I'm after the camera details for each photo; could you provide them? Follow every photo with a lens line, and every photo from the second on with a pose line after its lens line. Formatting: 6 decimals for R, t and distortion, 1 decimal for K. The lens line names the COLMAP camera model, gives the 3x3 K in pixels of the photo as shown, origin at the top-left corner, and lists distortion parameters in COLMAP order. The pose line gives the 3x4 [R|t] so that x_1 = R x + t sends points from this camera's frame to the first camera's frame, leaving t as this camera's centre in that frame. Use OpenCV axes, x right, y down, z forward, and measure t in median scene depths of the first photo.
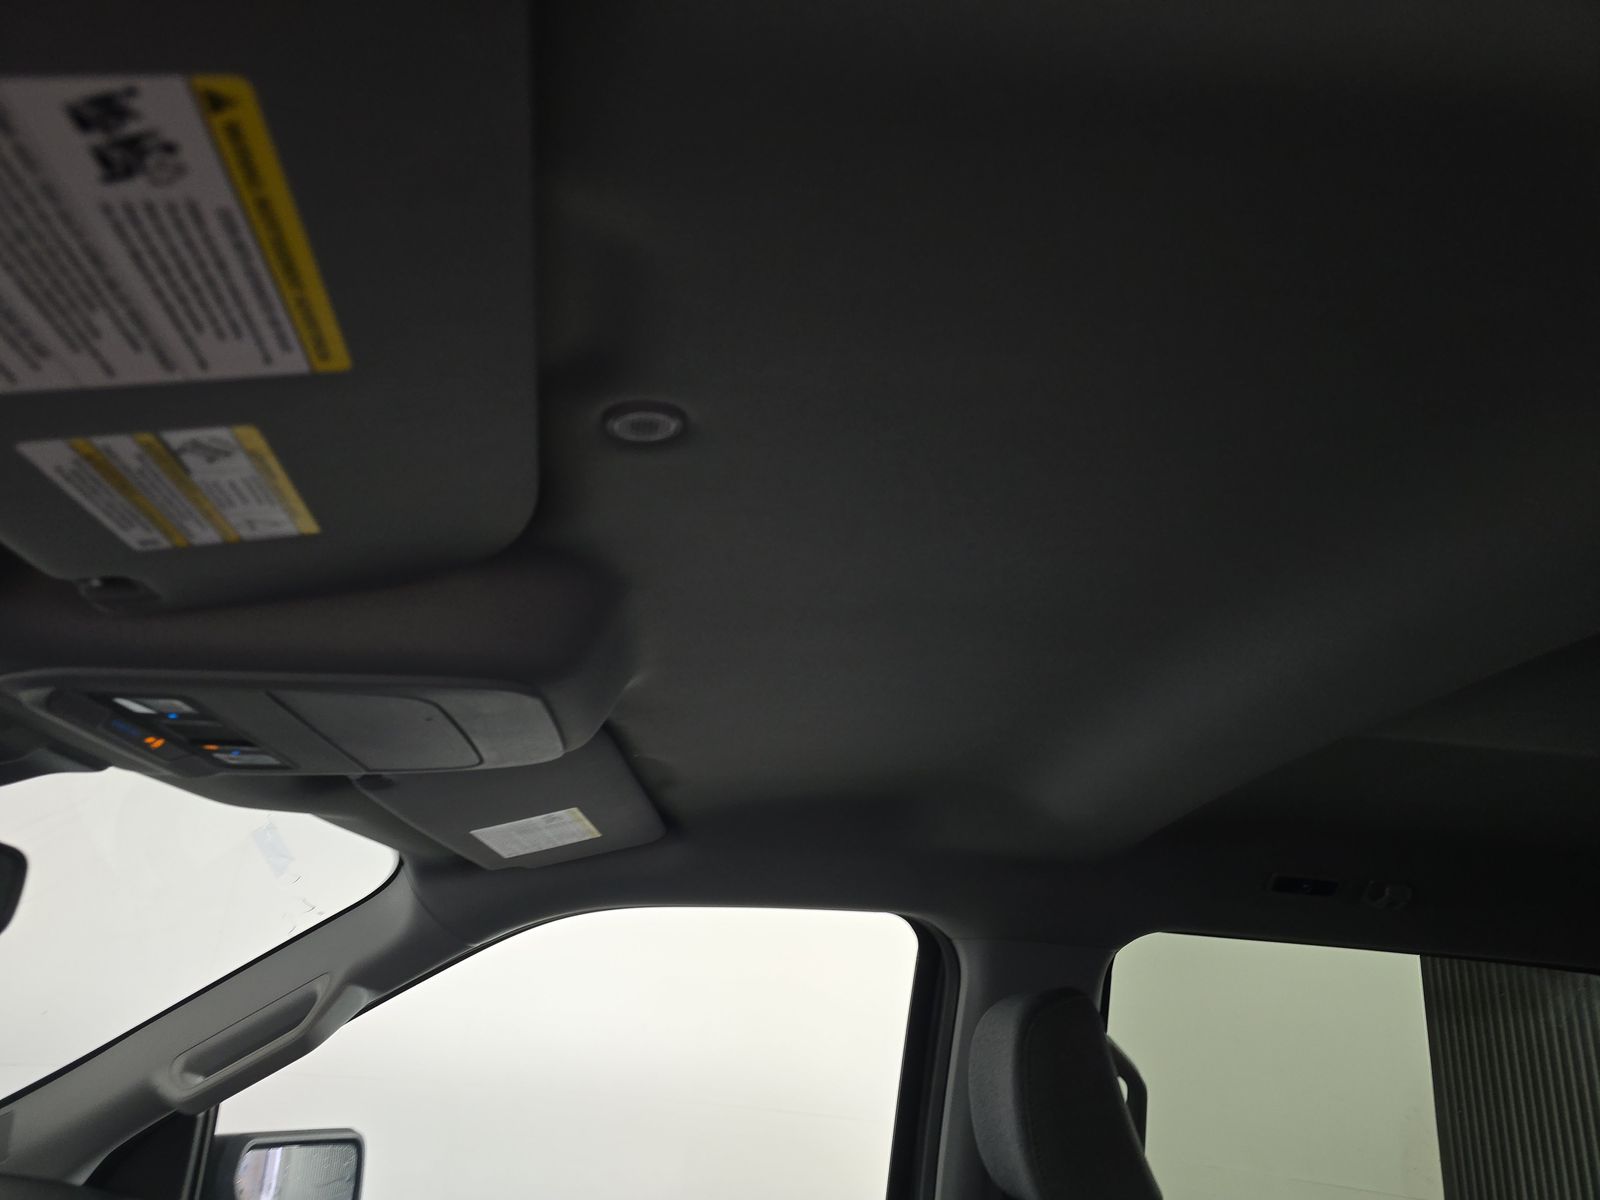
lens RADIAL K [[1089.0, 0, 800.0], [0, 1089.0, 600.0], [0, 0, 1]] dist [0.043064, -0.046389]
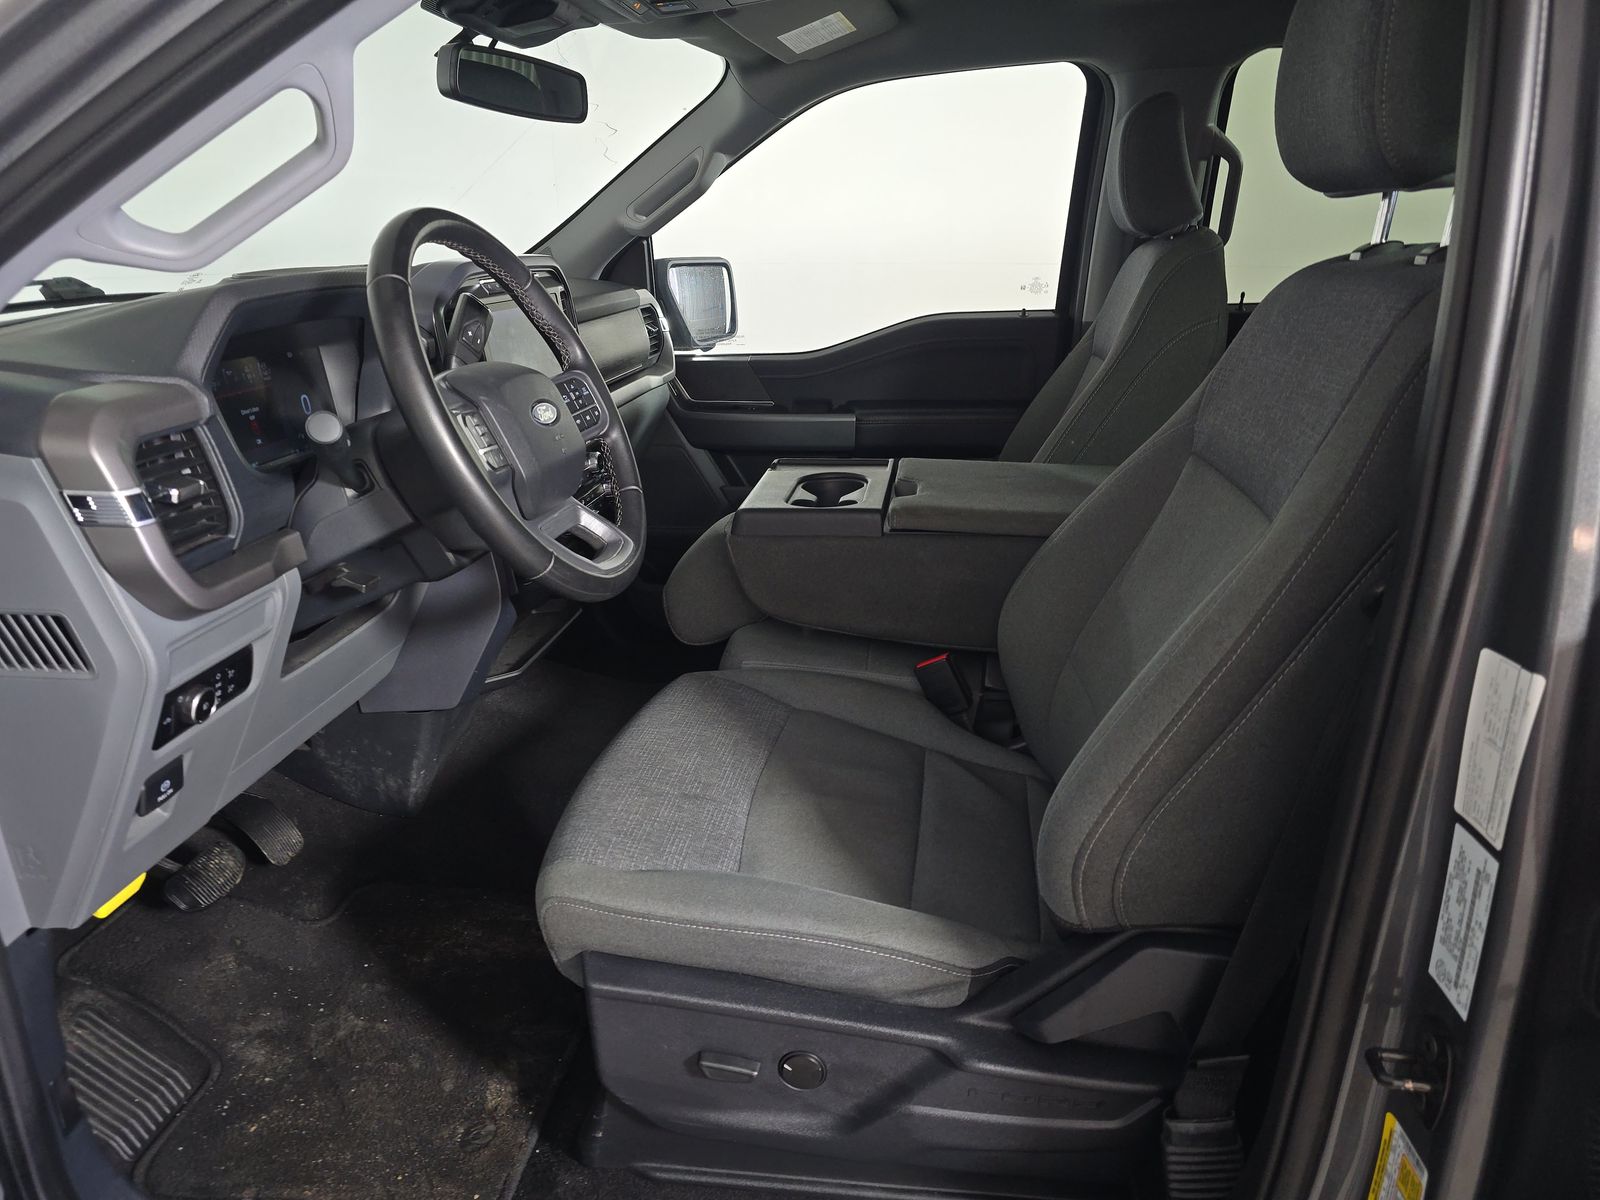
lens RADIAL K [[1089.0, 0, 800.0], [0, 1089.0, 600.0], [0, 0, 1]] dist [0.043064, -0.046389]
pose [[0.973147, -0.019745, -0.229337, 0.066210], [0.162212, 0.765713, 0.622392, -0.127106], [0.163318, -0.642880, 0.748354, -0.604272]]
